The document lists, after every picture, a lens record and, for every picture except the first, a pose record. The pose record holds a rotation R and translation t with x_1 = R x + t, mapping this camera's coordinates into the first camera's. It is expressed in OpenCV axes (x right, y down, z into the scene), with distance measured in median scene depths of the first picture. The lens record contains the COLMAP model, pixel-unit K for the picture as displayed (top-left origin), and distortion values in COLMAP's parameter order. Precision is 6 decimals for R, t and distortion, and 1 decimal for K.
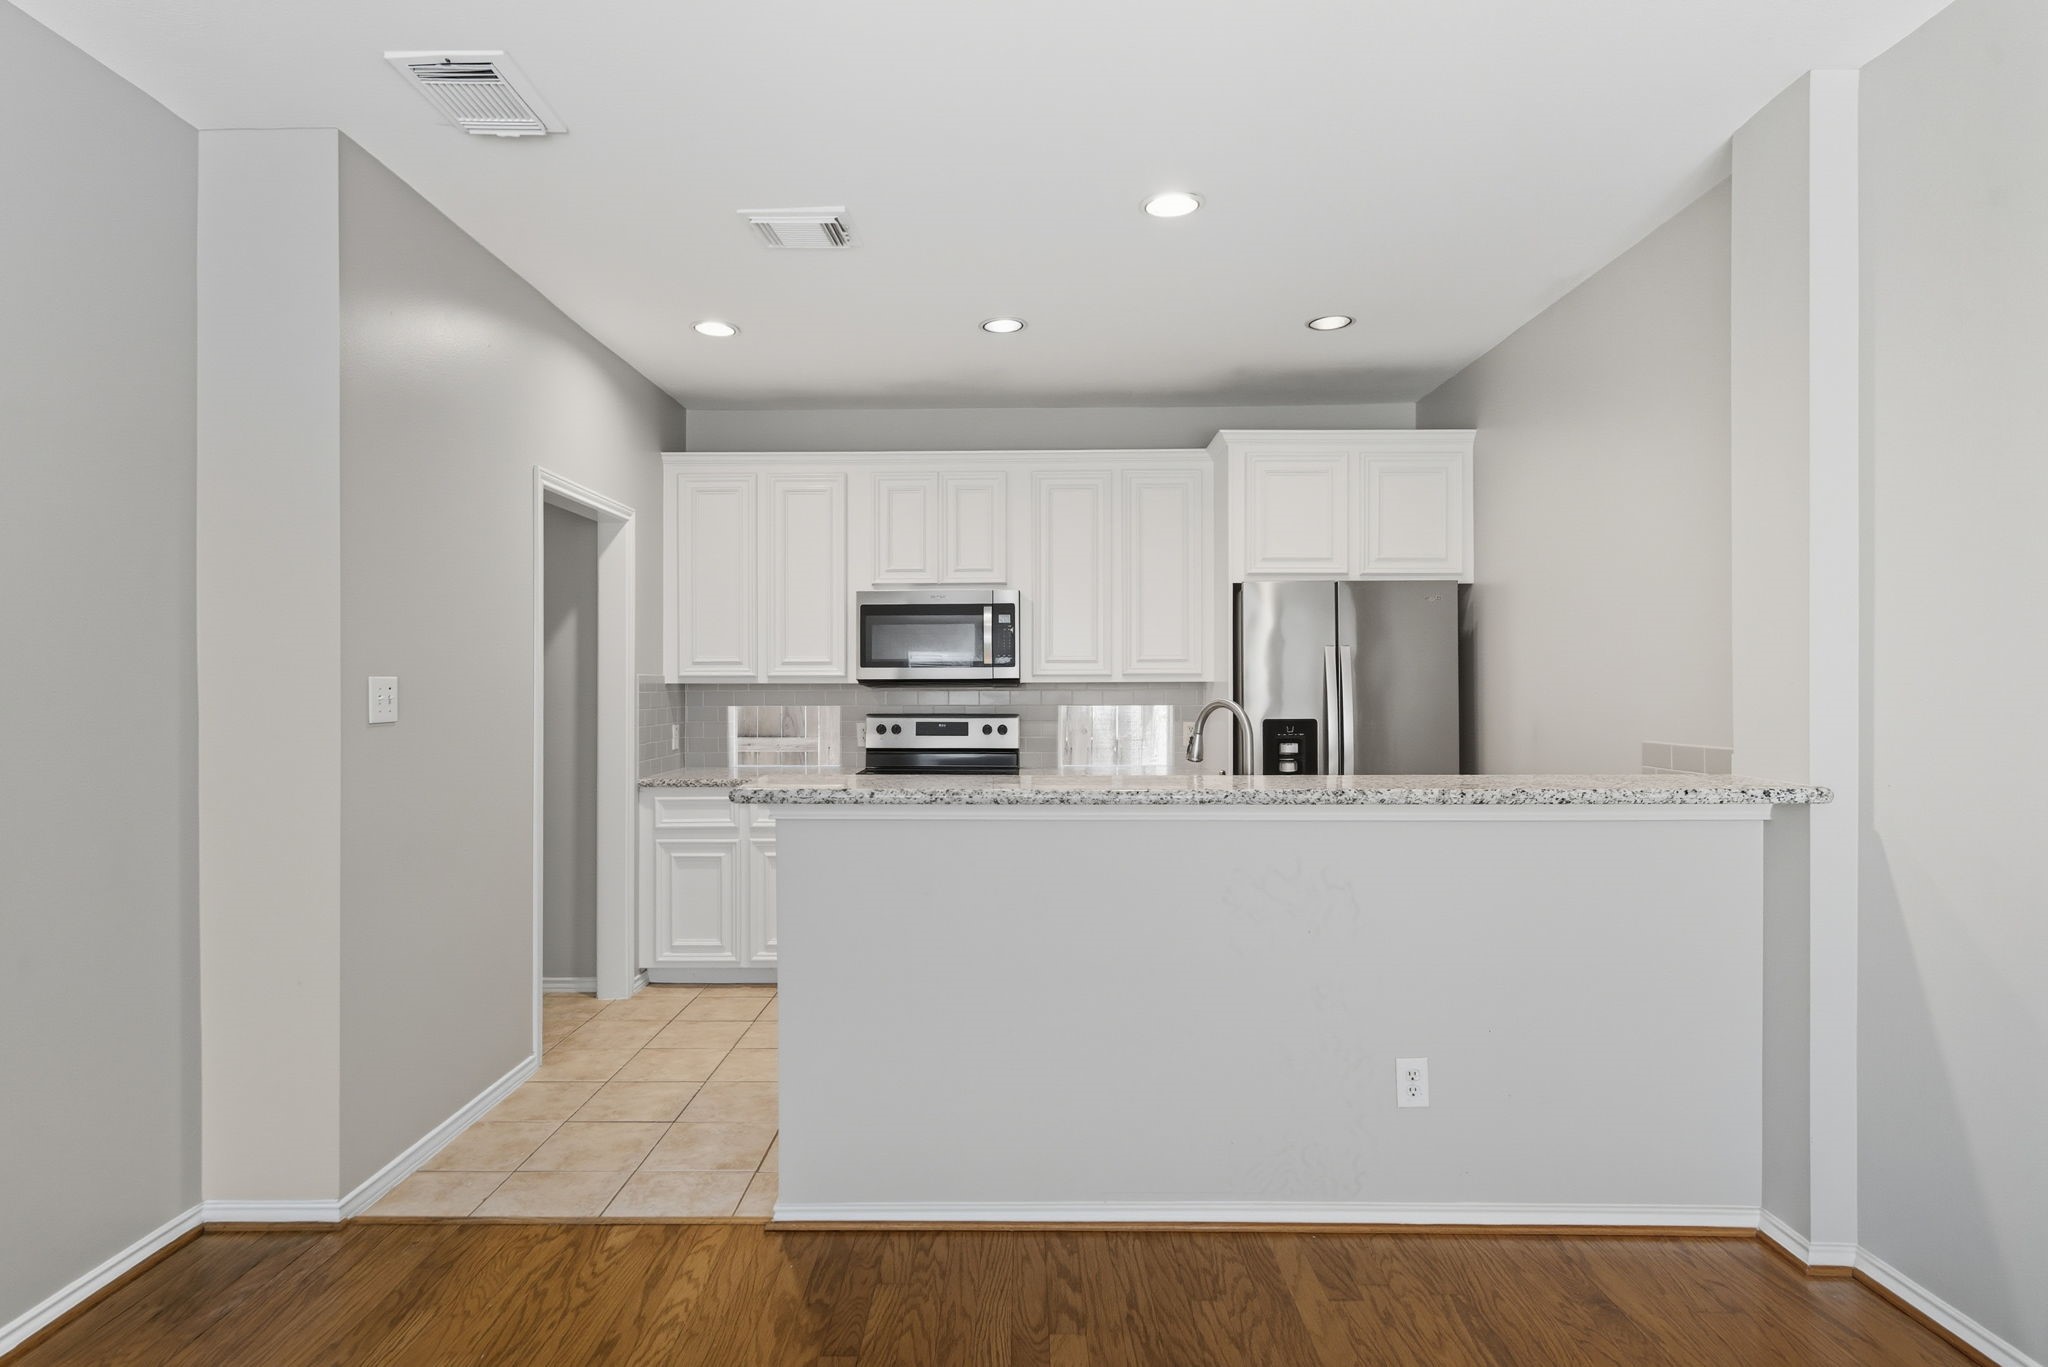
lens RADIAL K [[1040.1, 0, 1001.4], [0, 1040.1, 684.5], [0, 0, 1]] dist [0.001555, 0.000028]
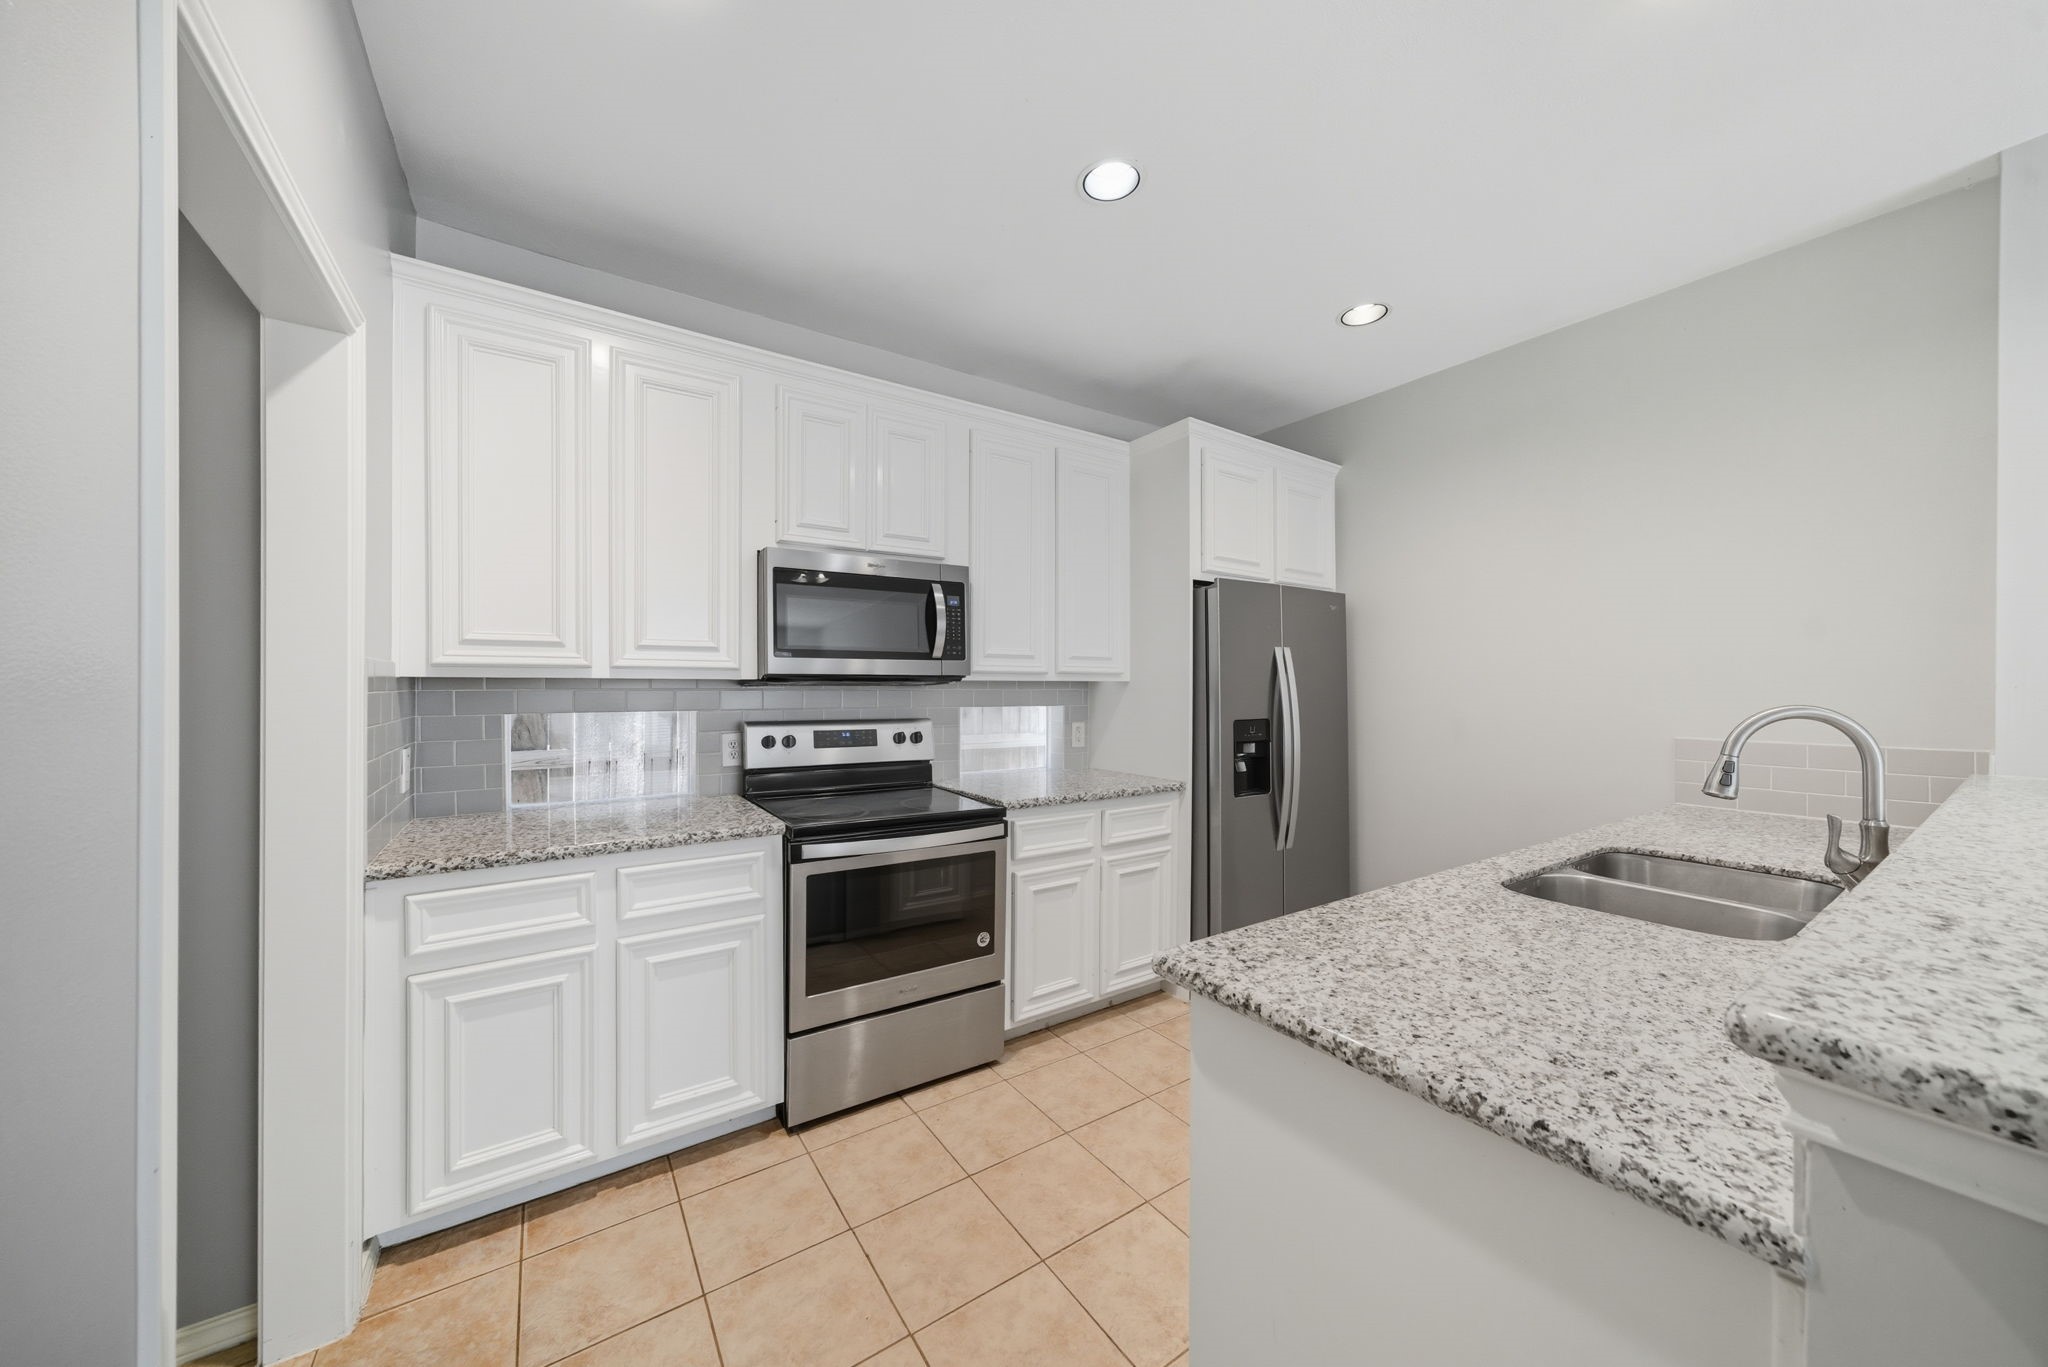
lens RADIAL K [[704.0, 0, 1008.6], [0, 704.0, 691.5], [0, 0, 1]] dist [0.001323, 0.000176]
pose [[0.828421, 0.001219, 0.560104, -0.278117], [-0.004588, 0.999979, 0.004610, 0.004343], [-0.560087, -0.006389, 0.828409, 0.538357]]
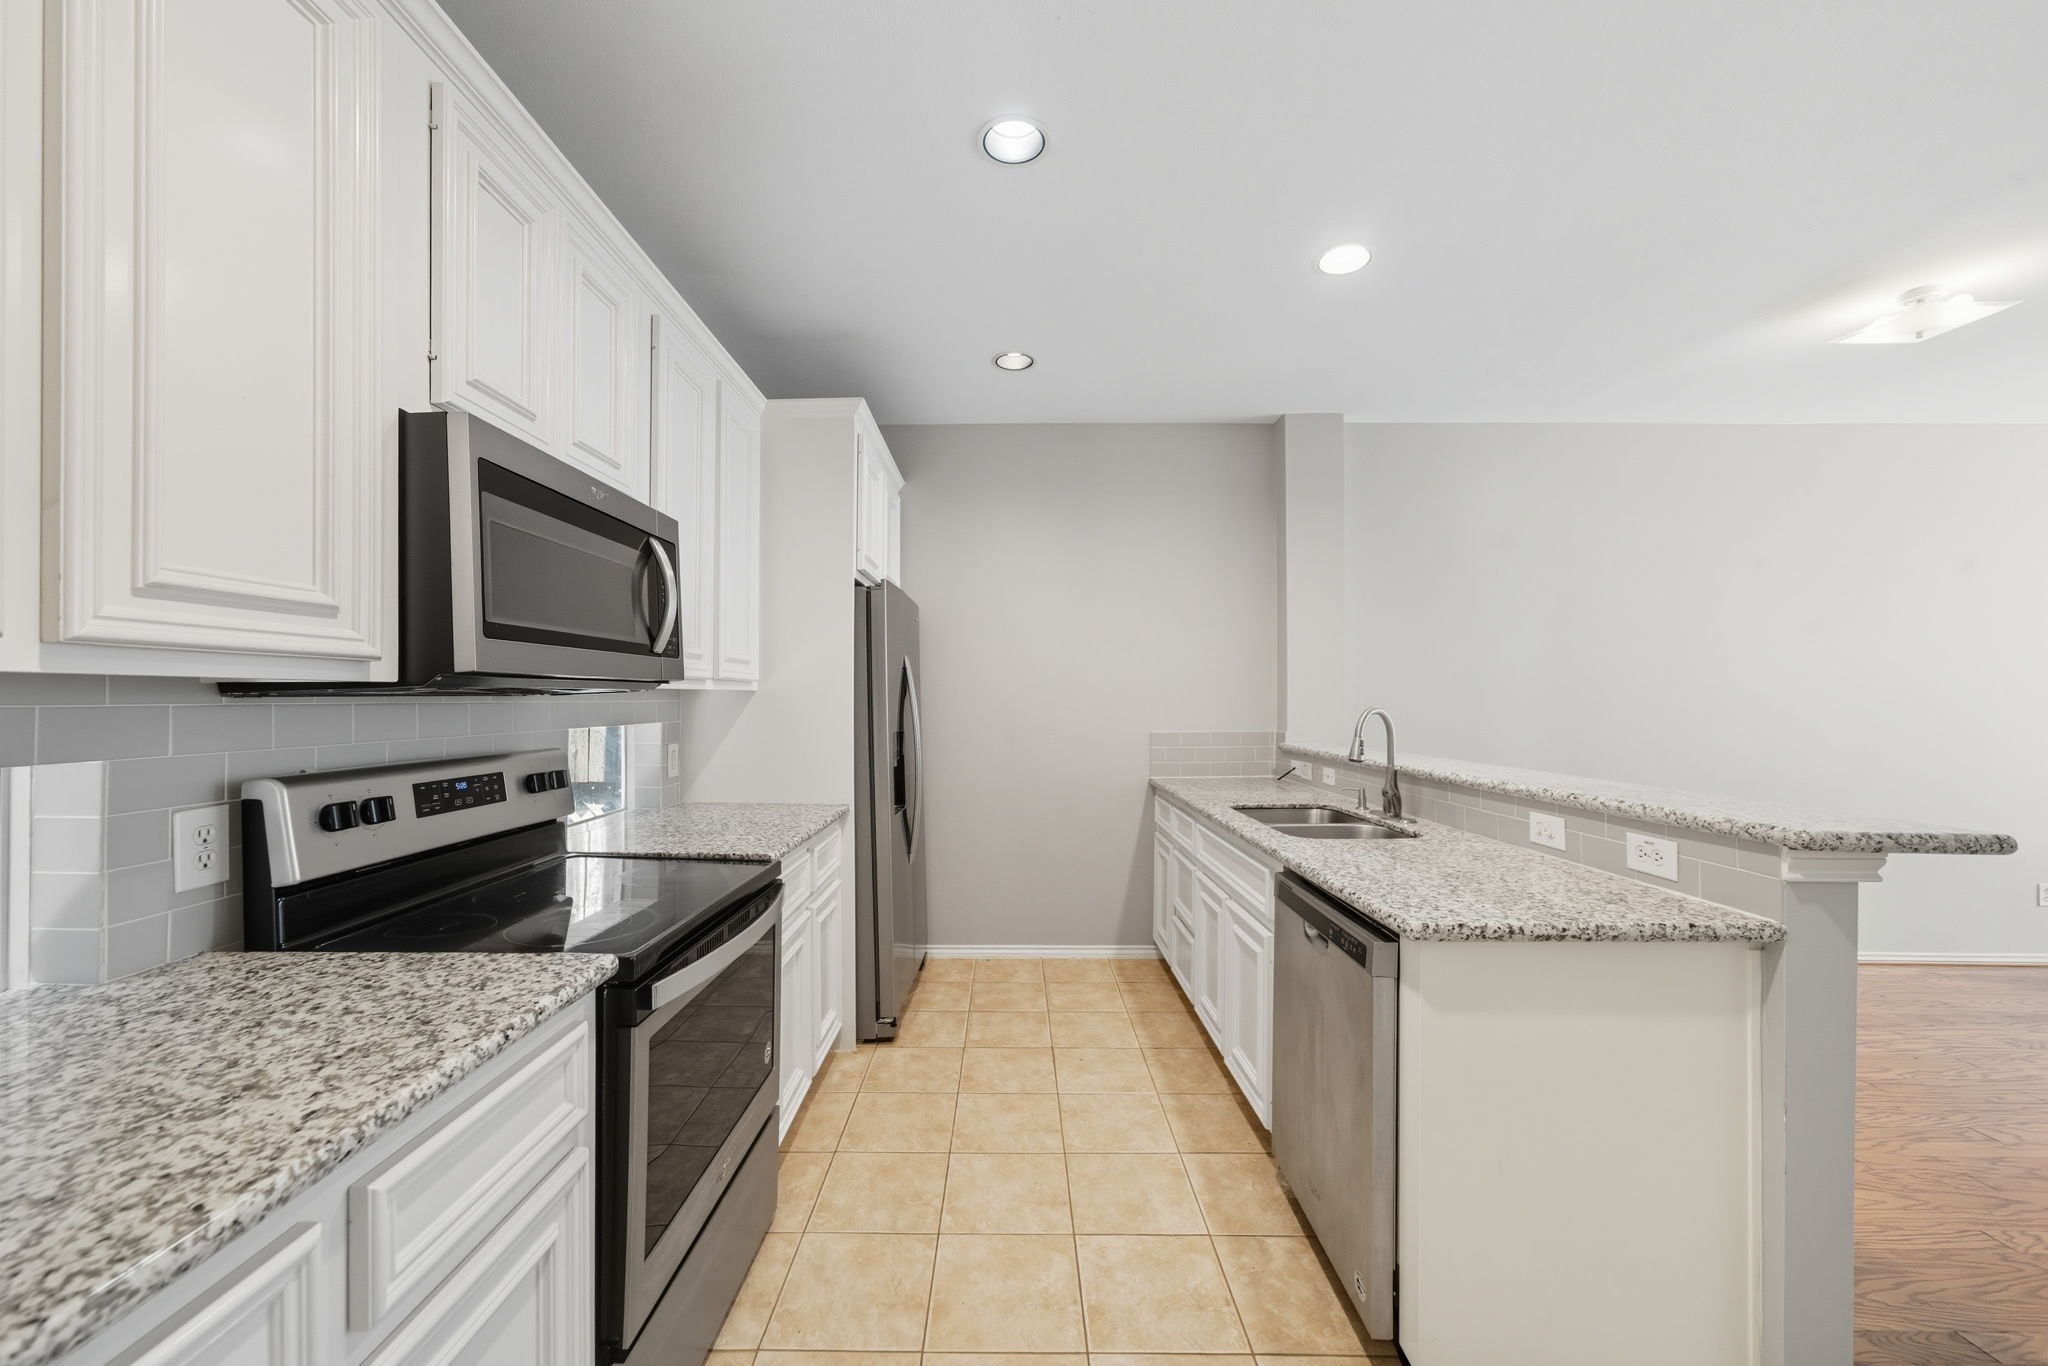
lens RADIAL K [[753.8, 0, 1005.6], [0, 753.8, 689.1], [0, 0, 1]] dist [0.000275, 0.000000]
pose [[-0.000621, 0.014256, 0.999898, -0.399440], [-0.000743, 0.999898, -0.014256, 0.005057], [-1.000000, -0.000752, -0.000610, 0.856706]]
